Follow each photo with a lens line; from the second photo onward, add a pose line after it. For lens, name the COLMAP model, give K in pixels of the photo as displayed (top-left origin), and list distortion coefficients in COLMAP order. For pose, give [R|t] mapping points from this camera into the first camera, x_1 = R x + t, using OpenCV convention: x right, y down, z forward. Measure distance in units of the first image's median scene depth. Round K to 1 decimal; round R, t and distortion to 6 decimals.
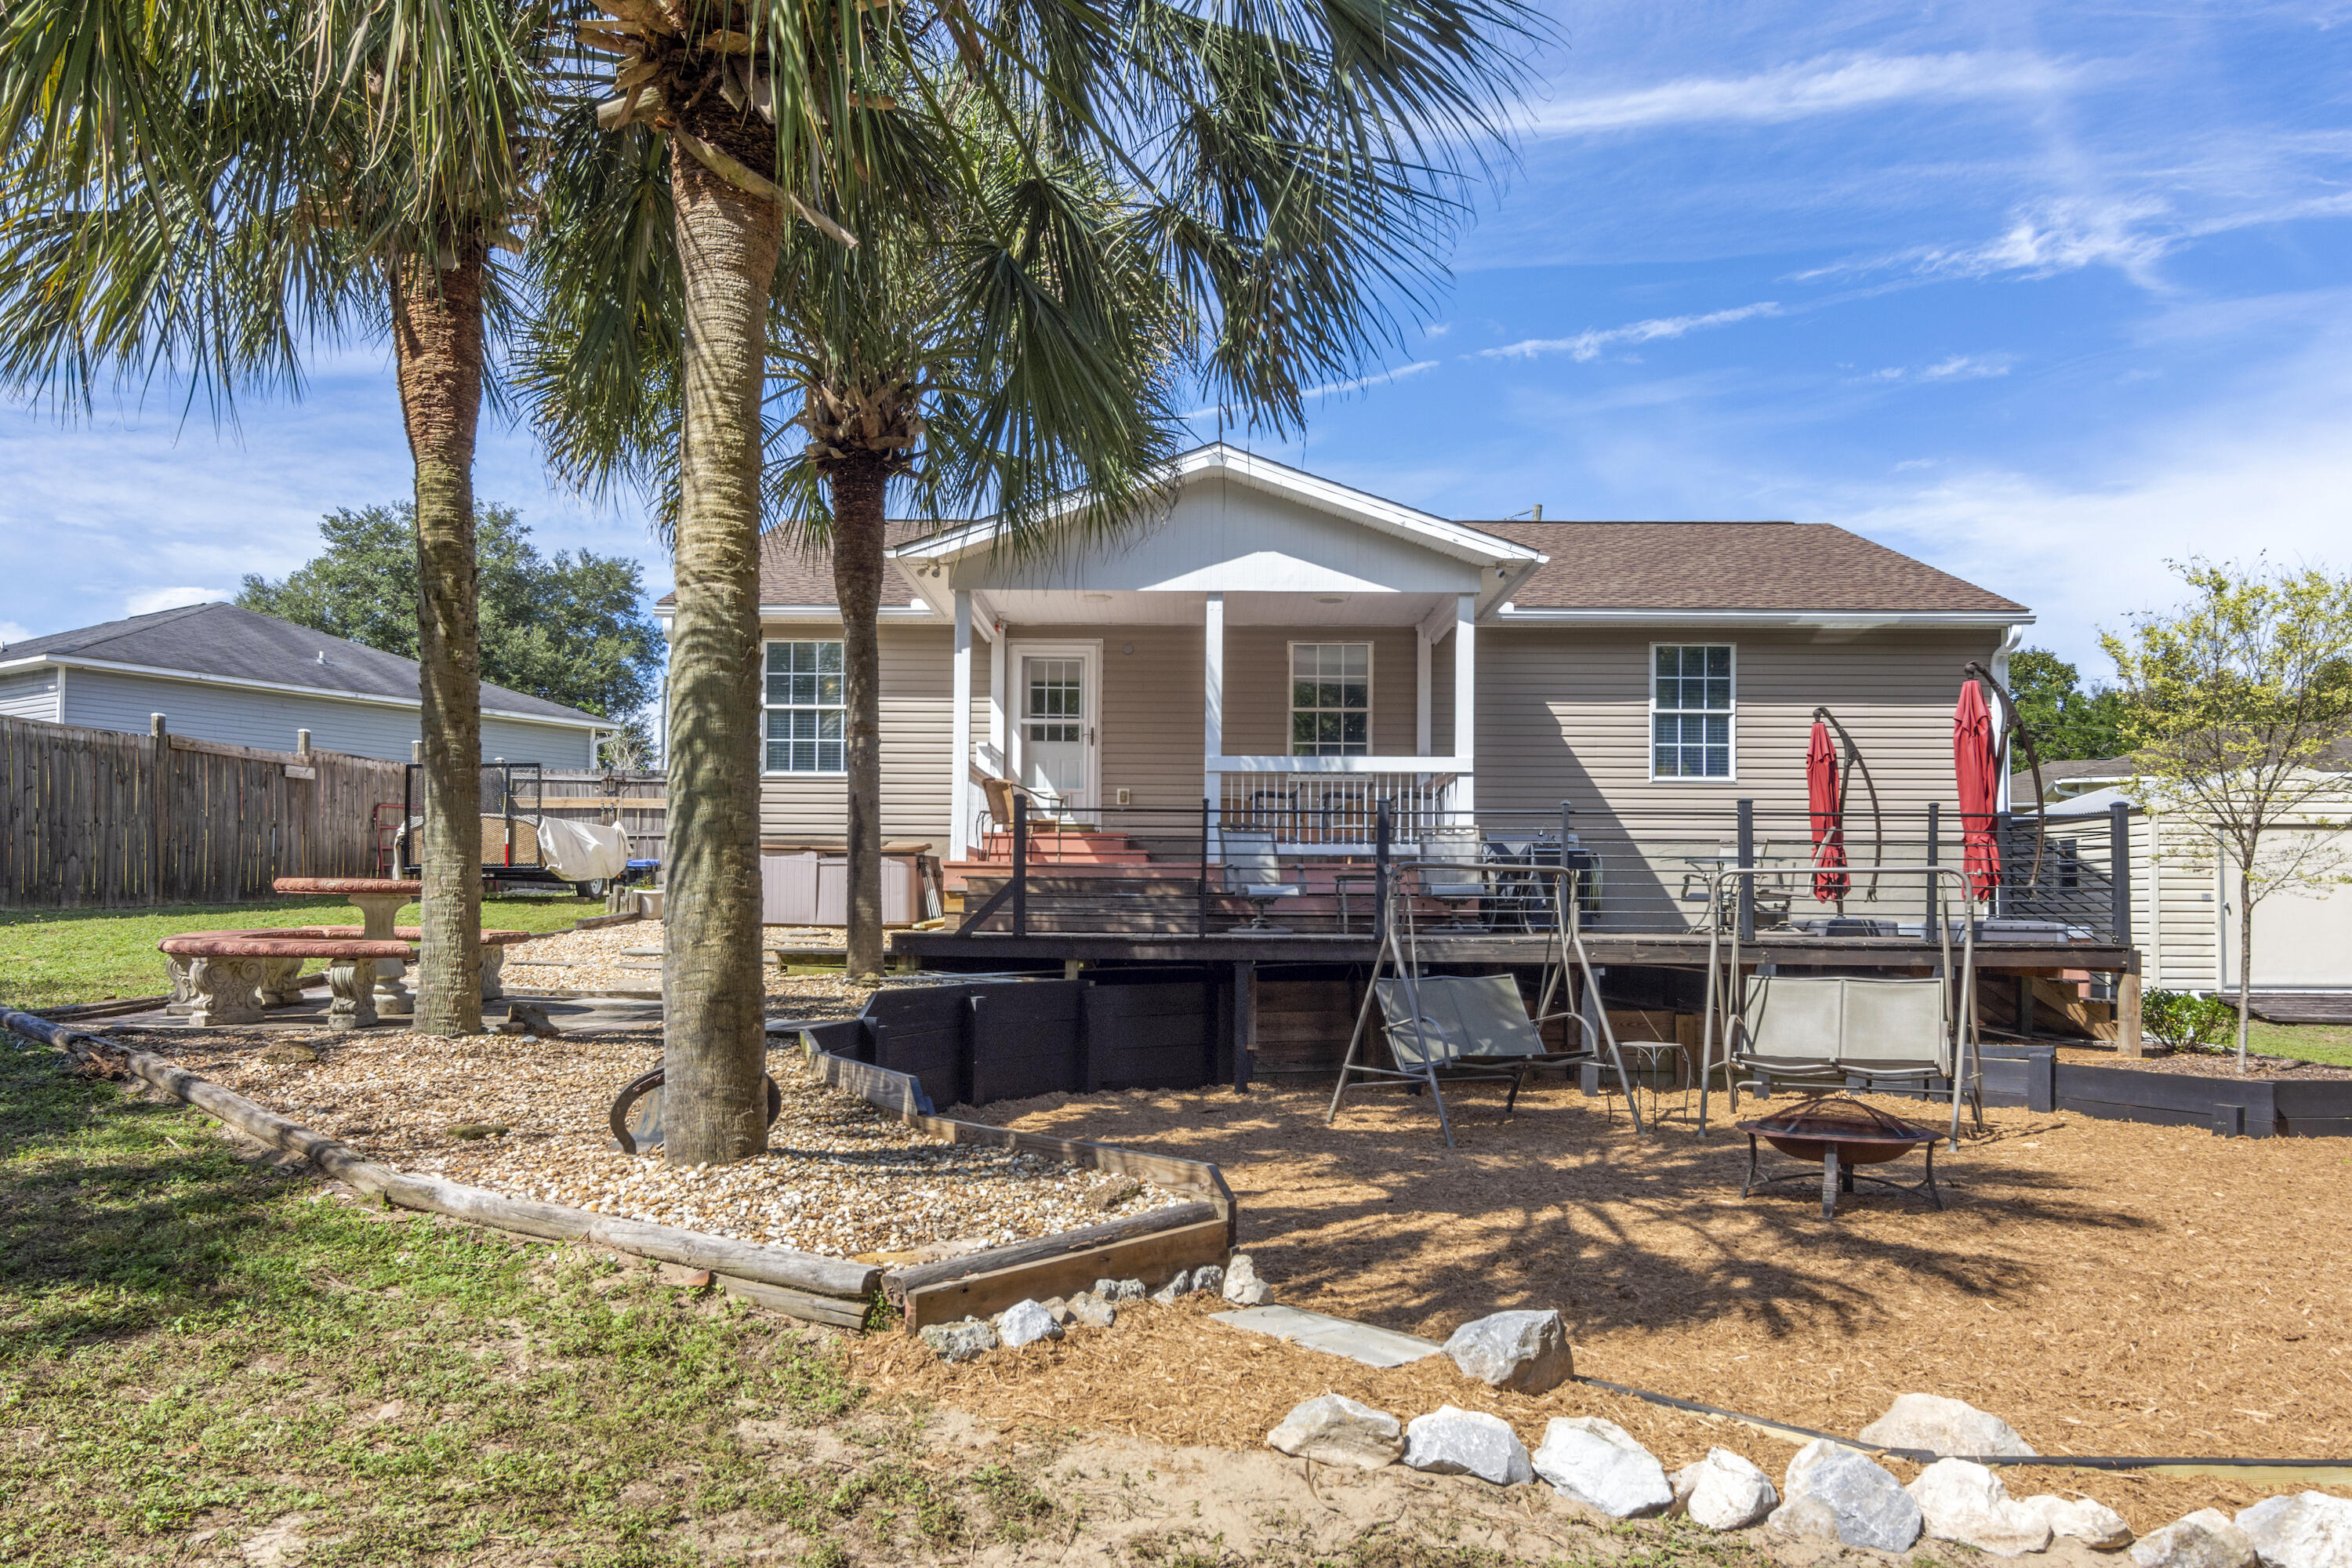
lens RADIAL K [[1670.1, 0, 1141.8], [0, 1670.1, 973.9], [0, 0, 1]] dist [-0.006266, -0.002642]
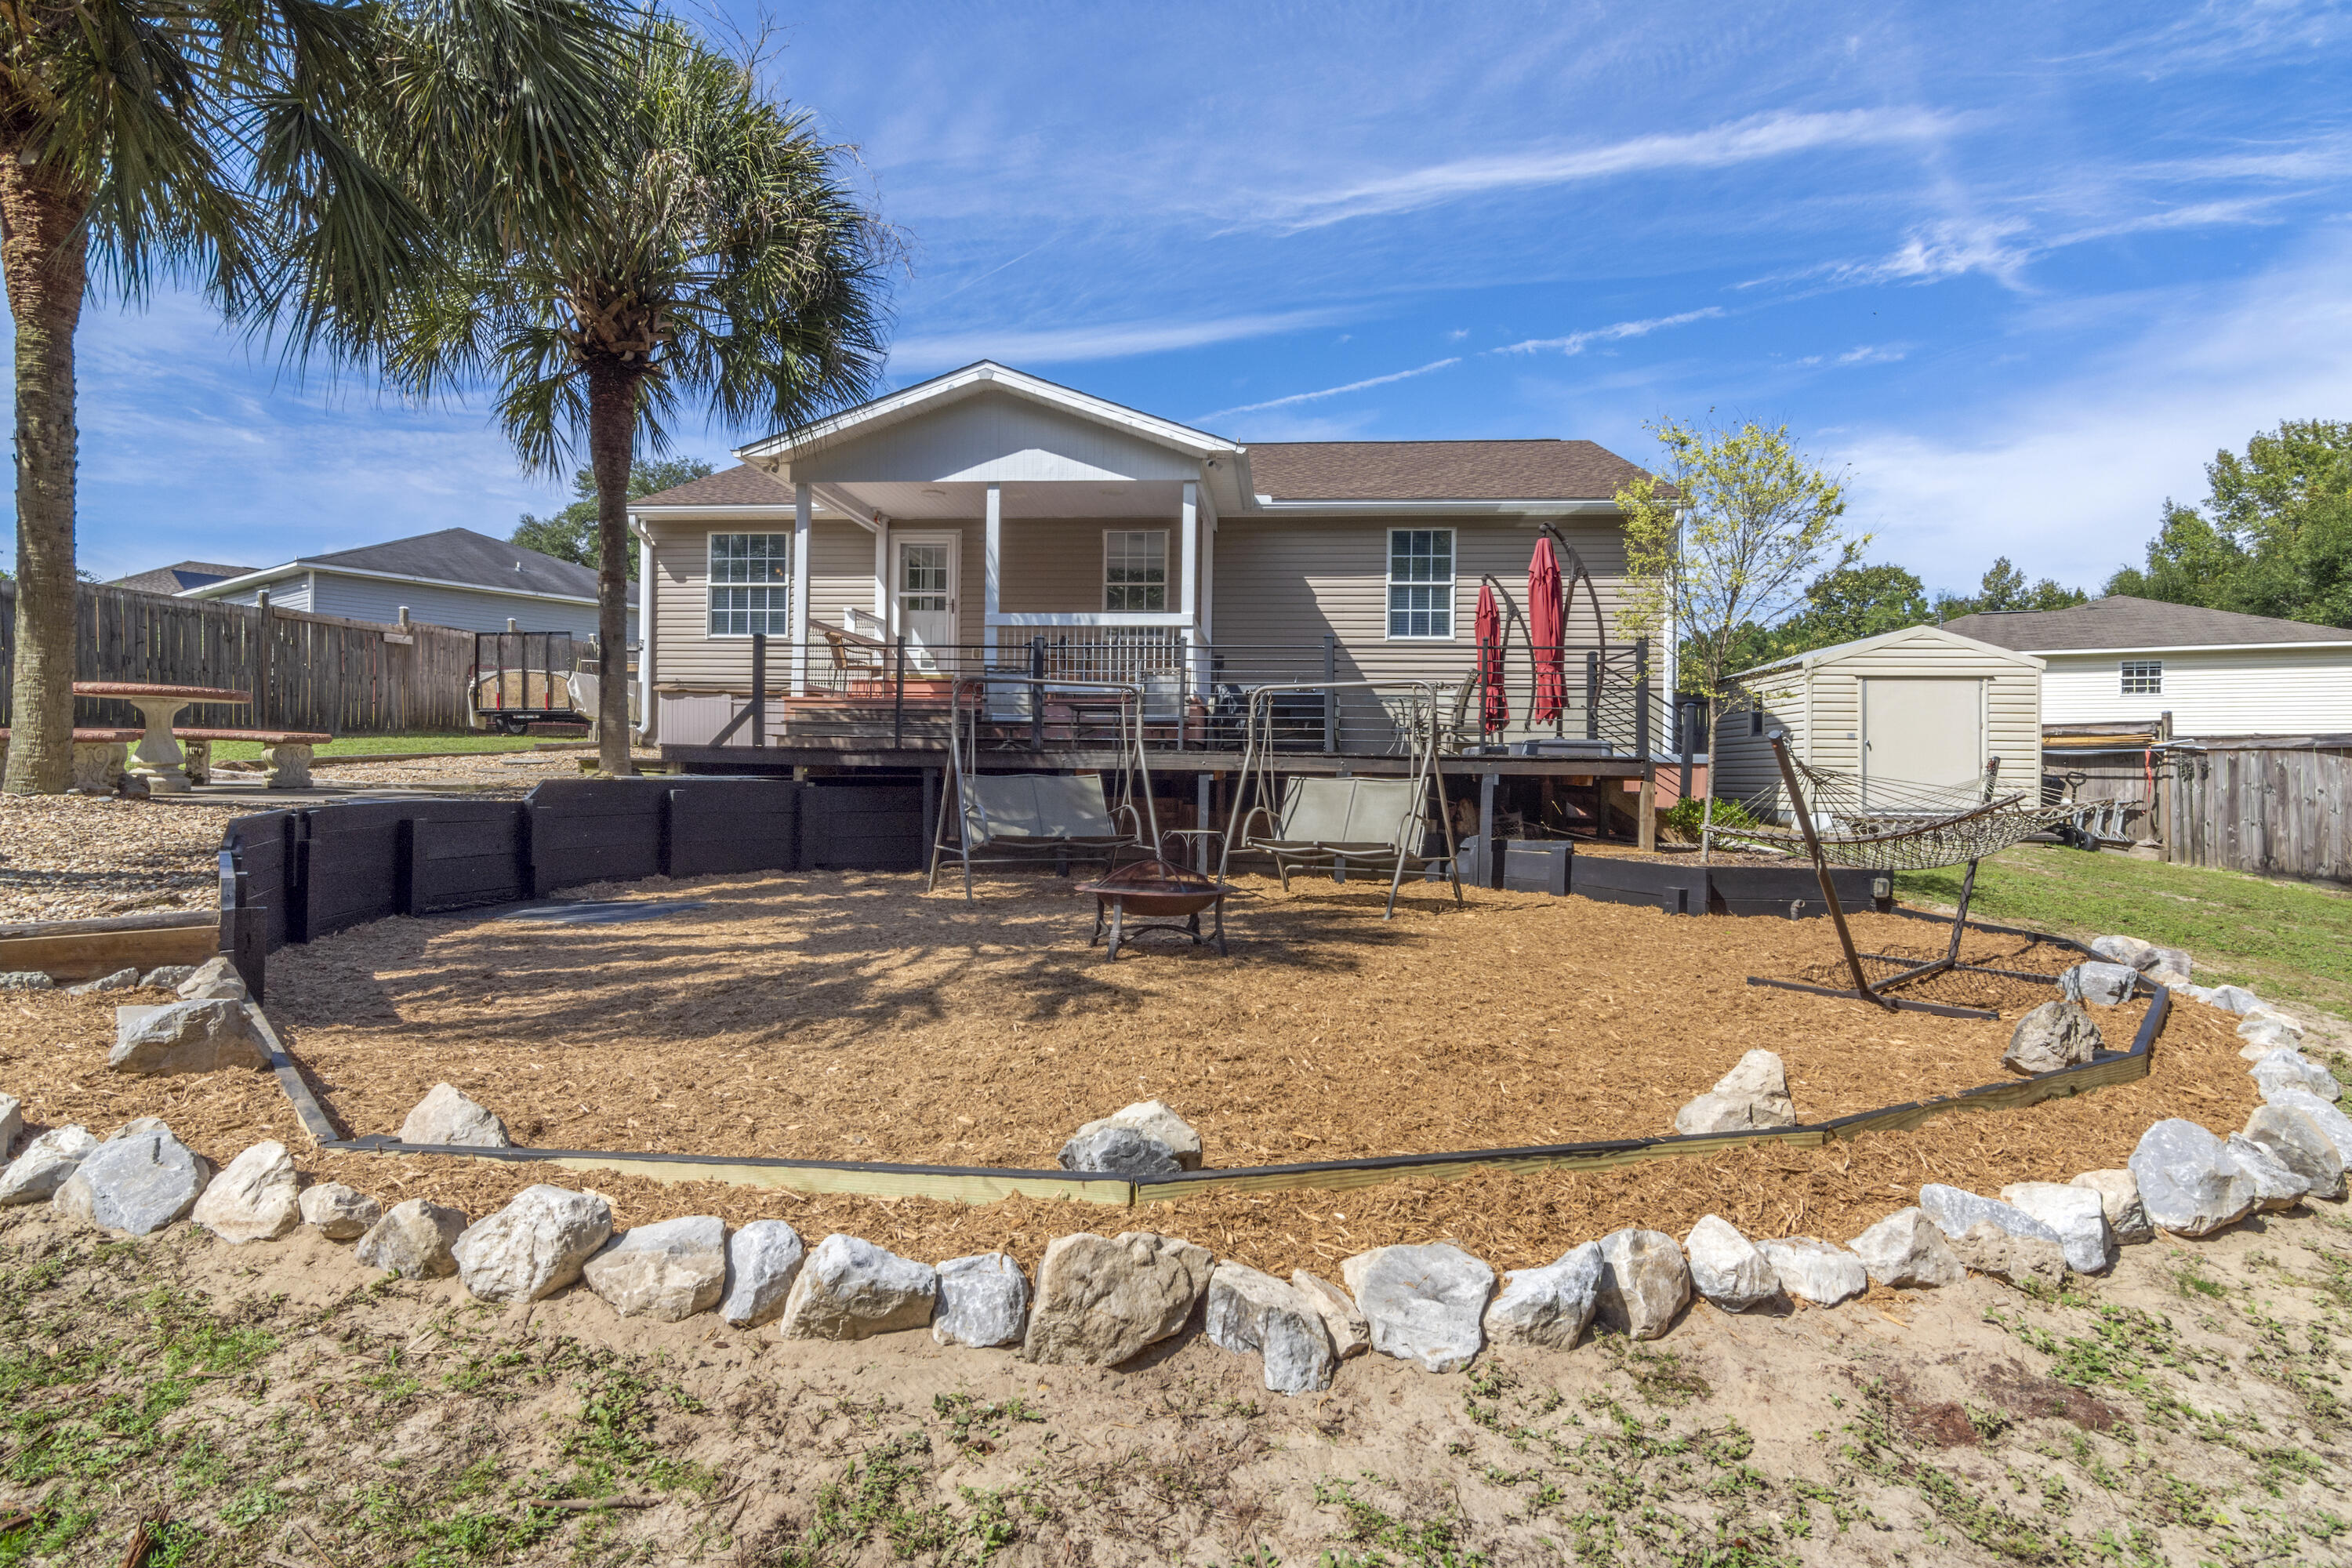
lens RADIAL K [[1232.9, 0, 1186.1], [0, 1232.9, 817.6], [0, 0, 1]] dist [0.002976, -0.007526]
pose [[0.997790, 0.009216, -0.065803, 0.188625], [-0.009391, 0.999953, -0.002342, 0.018046], [0.065778, 0.002955, 0.997830, 0.063399]]
